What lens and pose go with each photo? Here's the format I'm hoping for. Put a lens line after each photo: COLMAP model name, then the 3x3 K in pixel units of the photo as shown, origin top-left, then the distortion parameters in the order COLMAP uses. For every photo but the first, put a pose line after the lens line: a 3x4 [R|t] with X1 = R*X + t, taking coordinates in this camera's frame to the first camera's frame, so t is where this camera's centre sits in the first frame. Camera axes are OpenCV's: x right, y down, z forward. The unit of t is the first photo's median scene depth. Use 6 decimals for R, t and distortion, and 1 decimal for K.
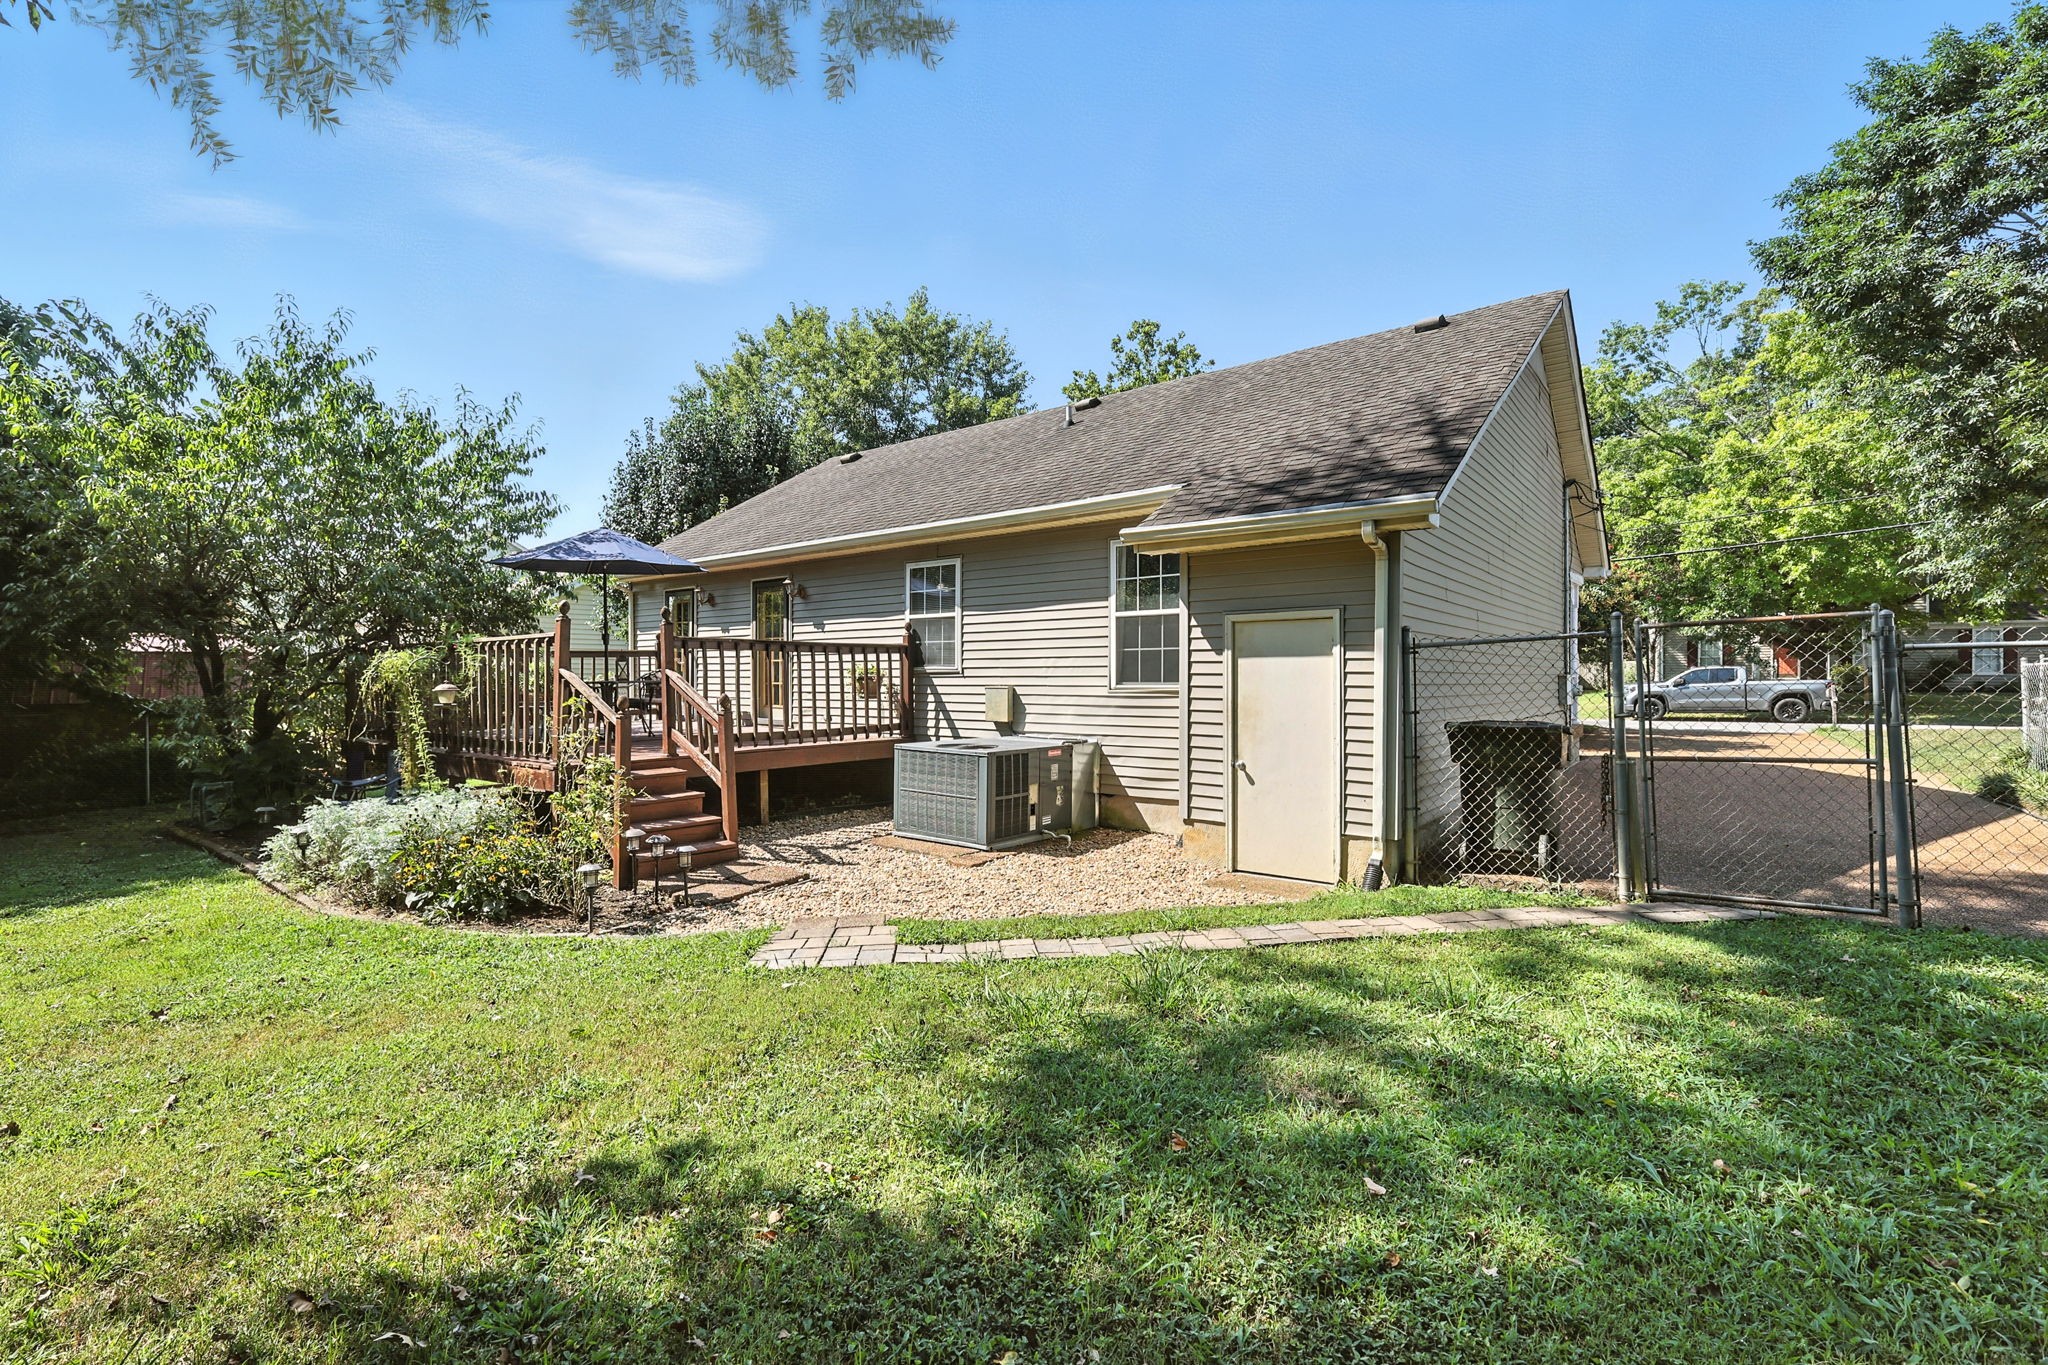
lens RADIAL K [[892.6, 0, 1027.3], [0, 892.6, 678.5], [0, 0, 1]] dist [-0.001333, 0.000038]
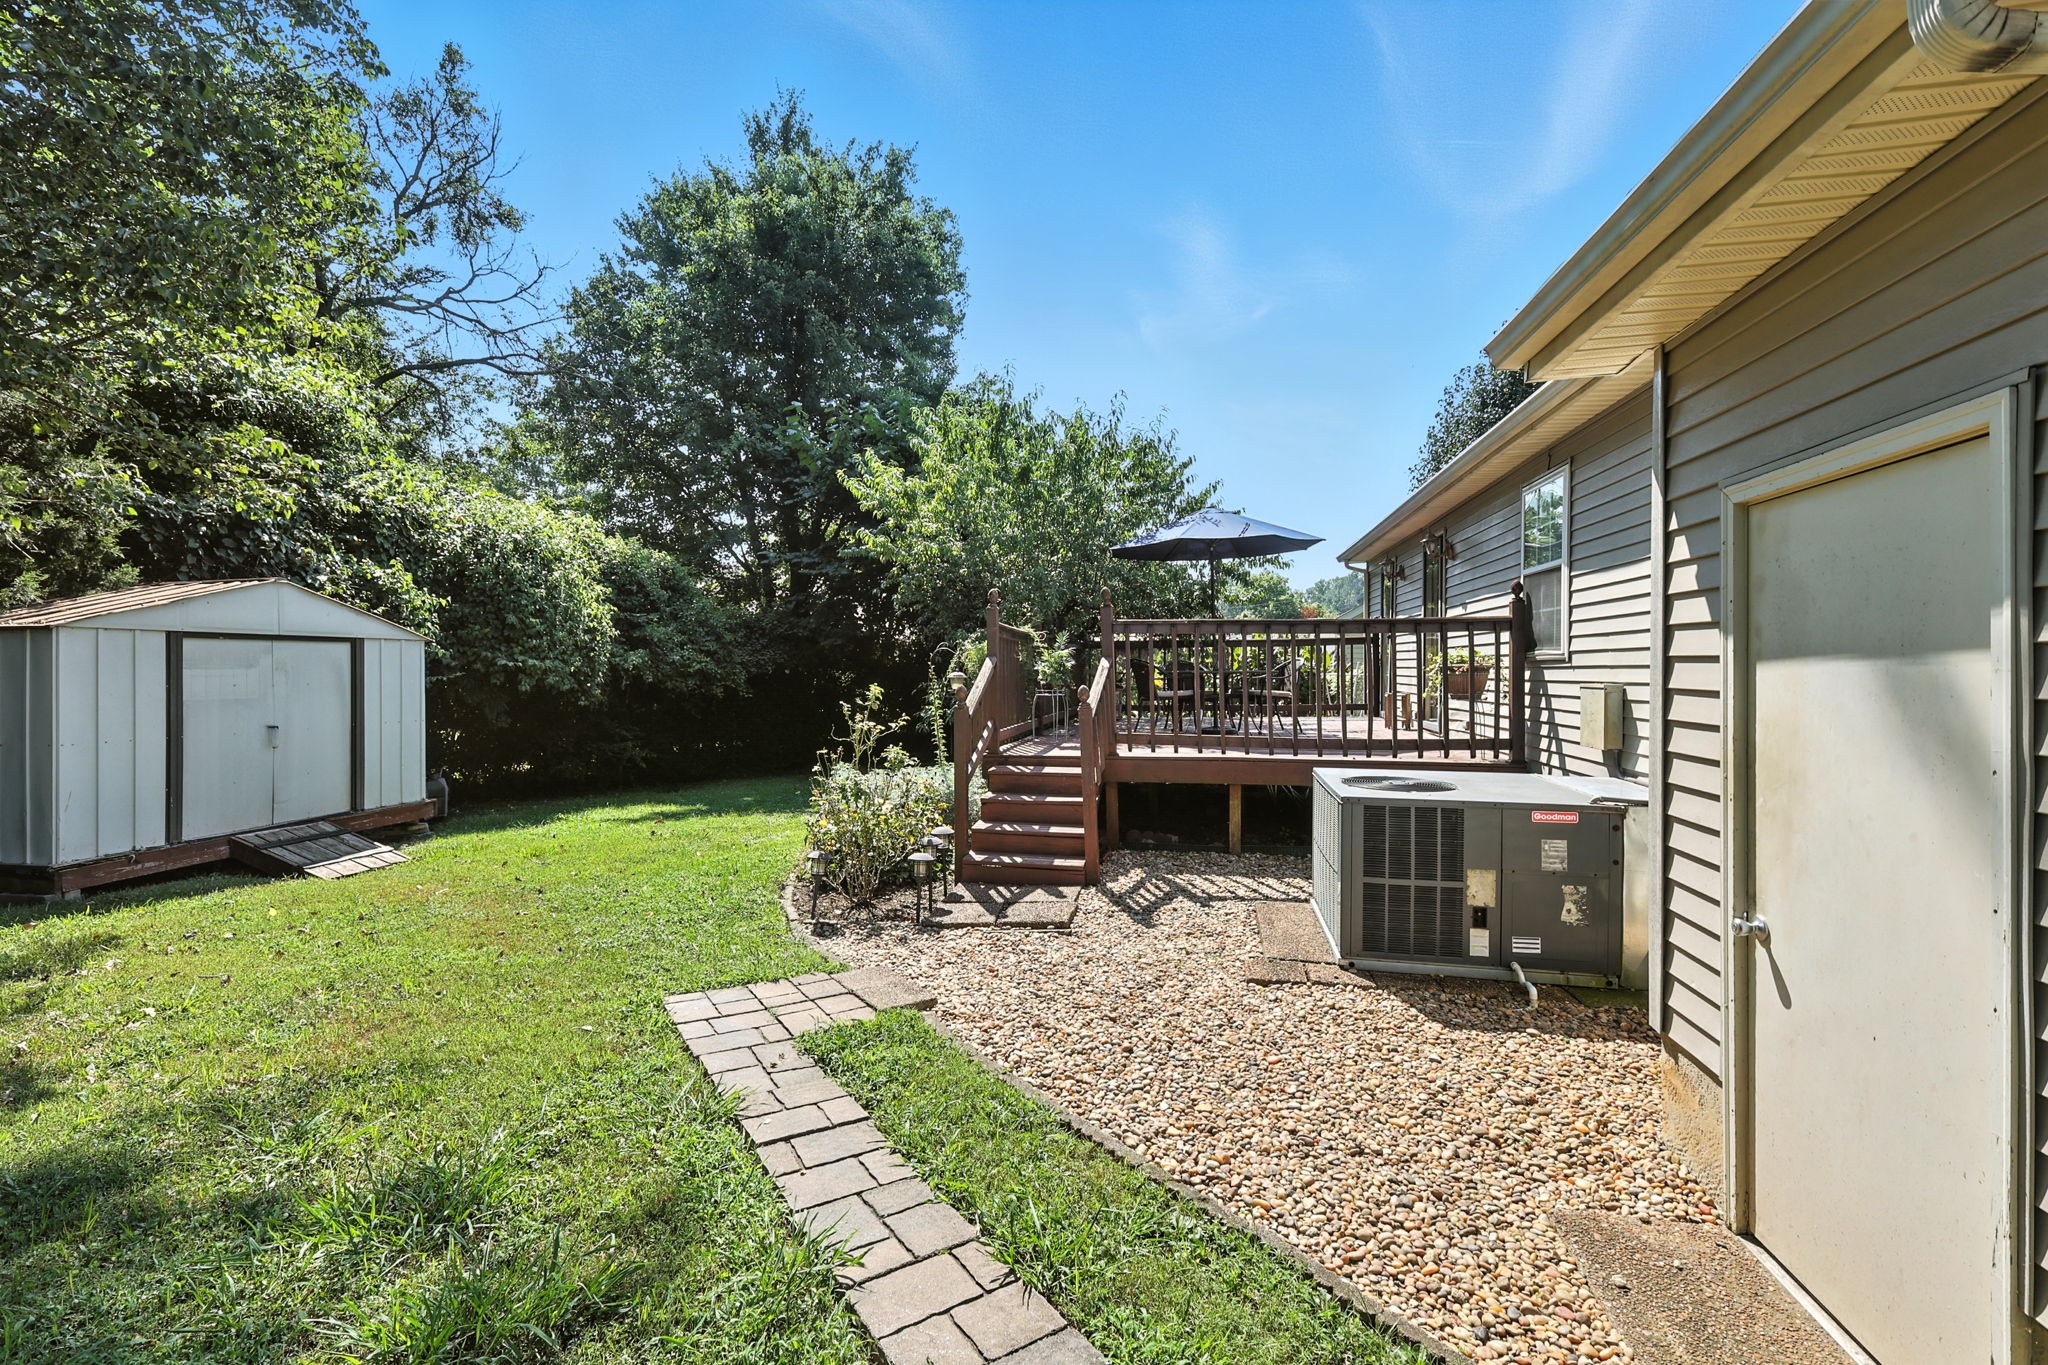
lens RADIAL K [[892.6, 0, 1022.4], [0, 892.6, 671.1], [0, 0, 1]] dist [-0.001333, 0.000038]
pose [[0.451295, 0.003958, -0.892366, 0.356321], [-0.002710, 0.999992, 0.003065, -0.000369], [0.892371, 0.001035, 0.451302, 0.518163]]
